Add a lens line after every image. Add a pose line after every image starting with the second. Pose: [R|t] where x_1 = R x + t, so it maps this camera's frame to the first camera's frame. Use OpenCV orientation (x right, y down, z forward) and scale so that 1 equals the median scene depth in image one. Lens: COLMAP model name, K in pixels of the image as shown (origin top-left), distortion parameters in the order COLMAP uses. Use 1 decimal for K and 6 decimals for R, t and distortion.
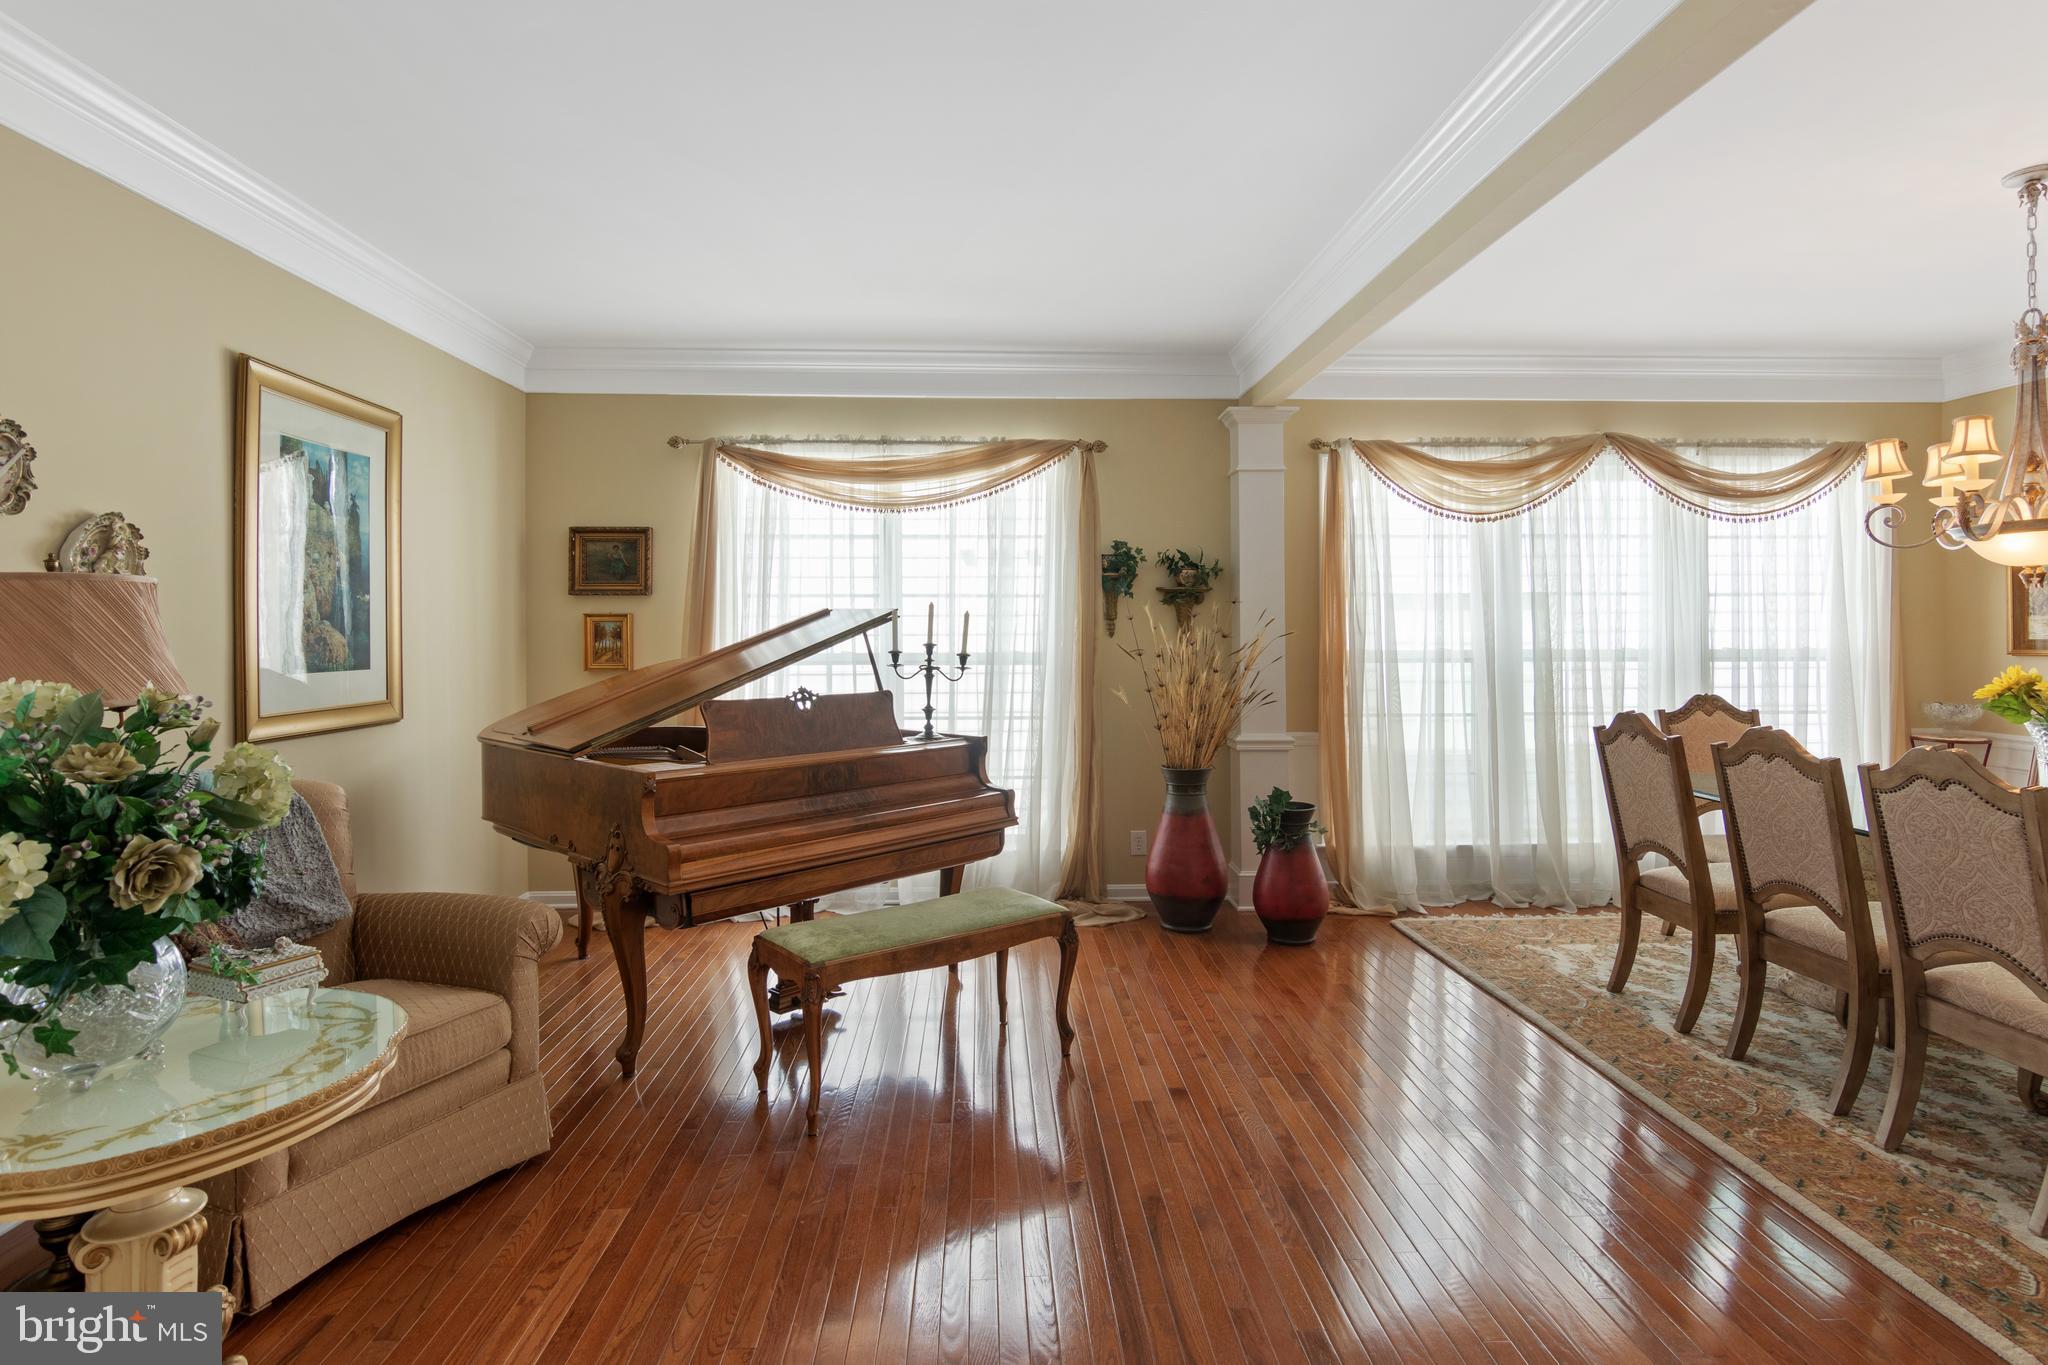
lens RADIAL K [[1057.1, 0, 1028.4], [0, 1057.1, 634.9], [0, 0, 1]] dist [0.001187, 0.001757]
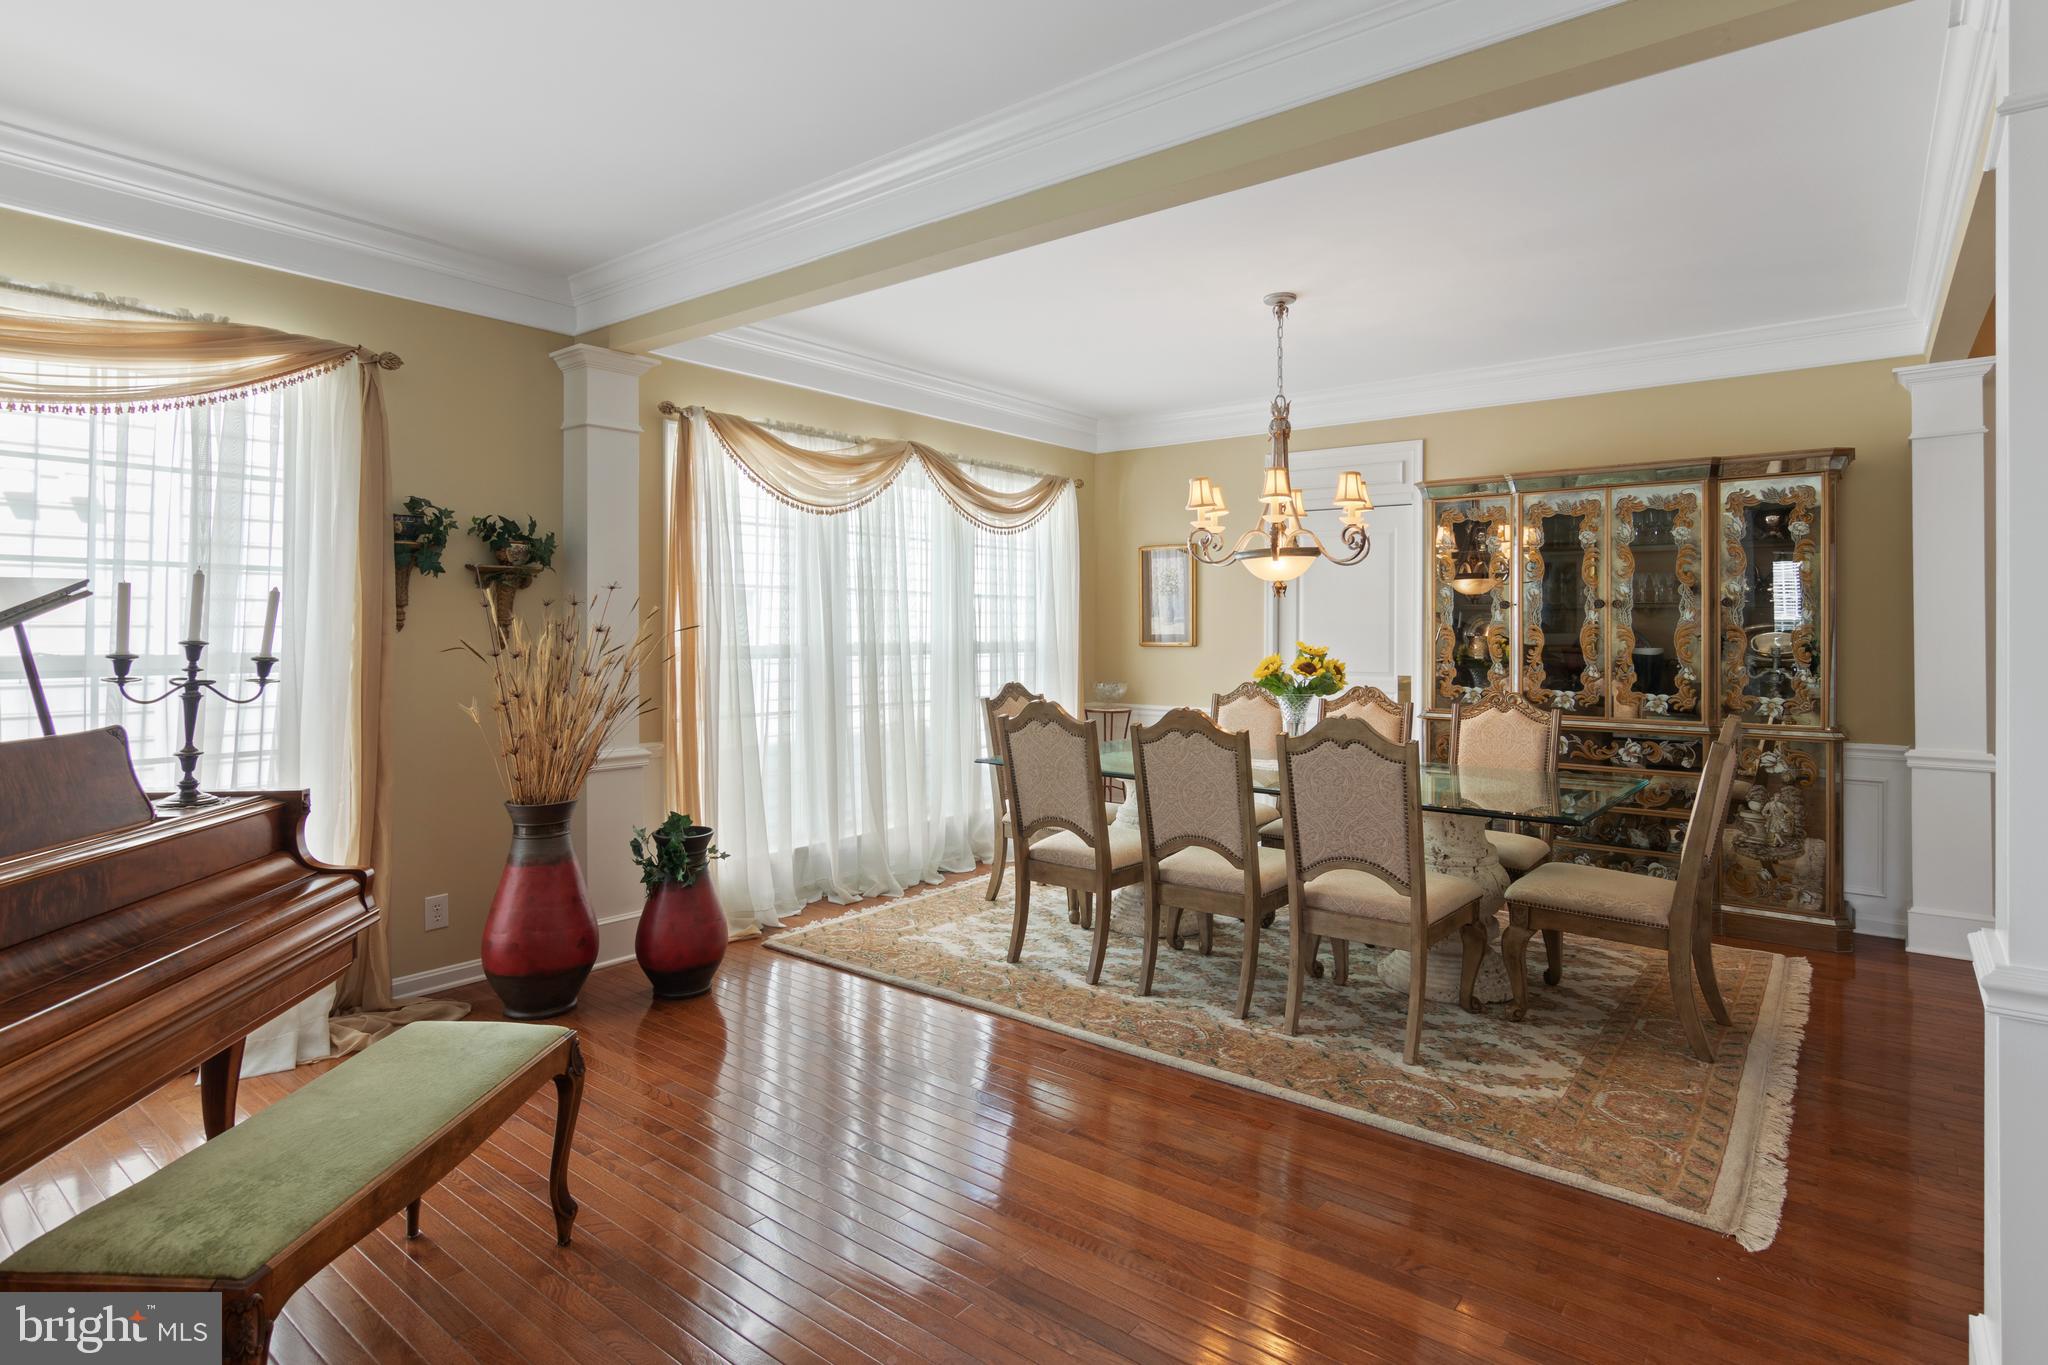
lens RADIAL K [[1061.9, 0, 1038.6], [0, 1061.9, 628.7], [0, 0, 1]] dist [-0.001121, 0.001424]
pose [[0.651981, 0.004231, 0.758223, -0.189185], [-0.003067, 0.999991, -0.002943, 0.001279], [-0.758229, -0.000407, 0.651988, 0.211150]]
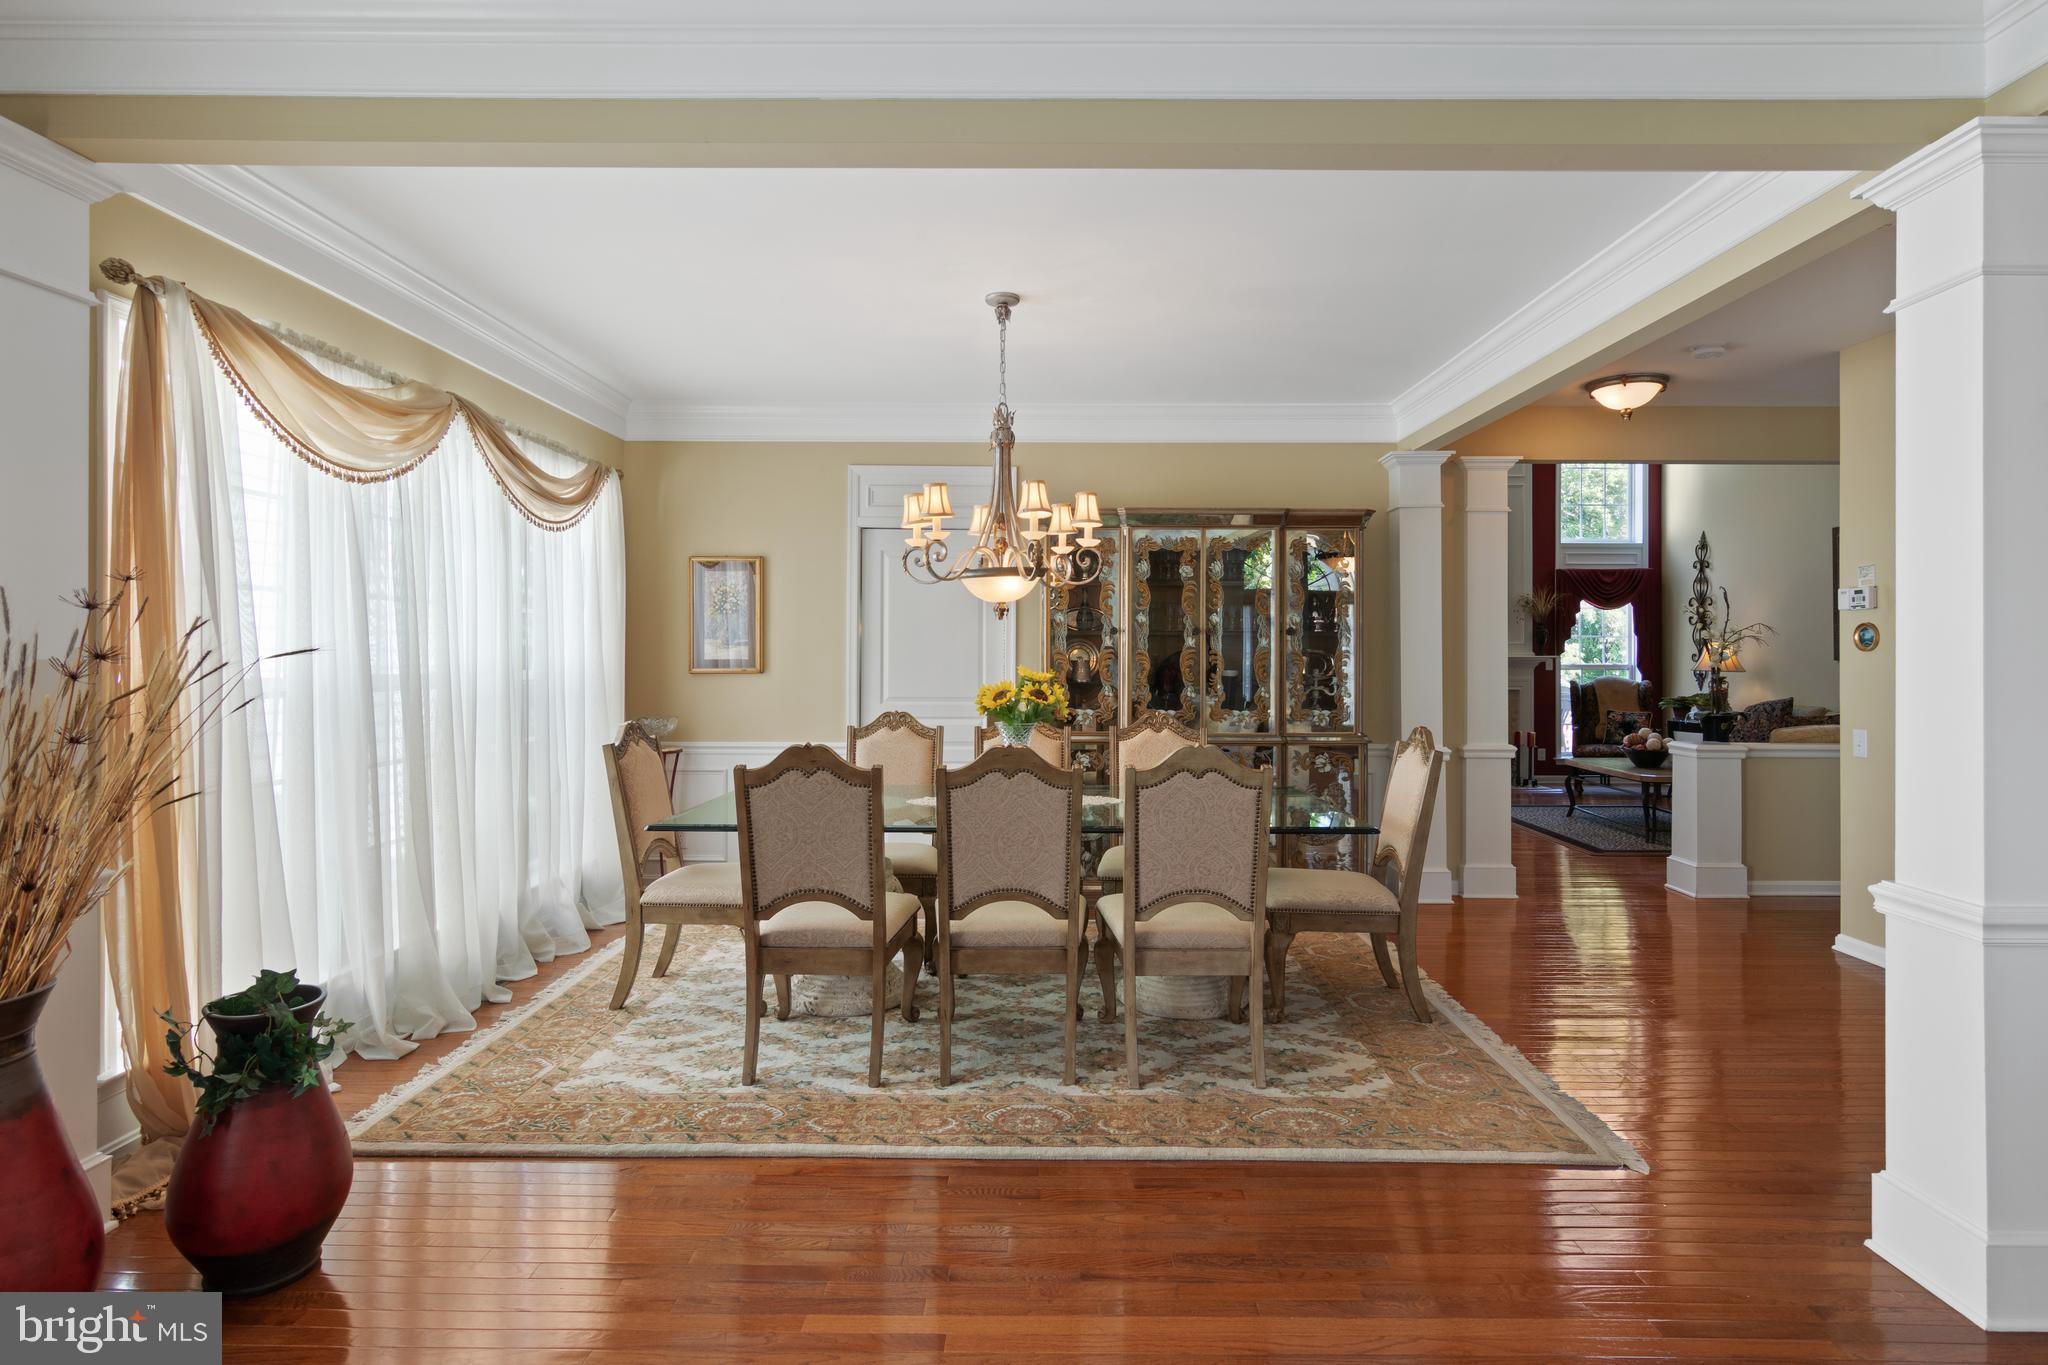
lens RADIAL K [[1059.1, 0, 1043.5], [0, 1059.1, 651.4], [0, 0, 1]] dist [-0.002315, 0.001834]
pose [[0.052622, 0.005400, 0.998600, -0.204730], [-0.001669, 0.999984, -0.005319, 0.000641], [-0.998613, -0.001386, 0.052630, 0.551936]]
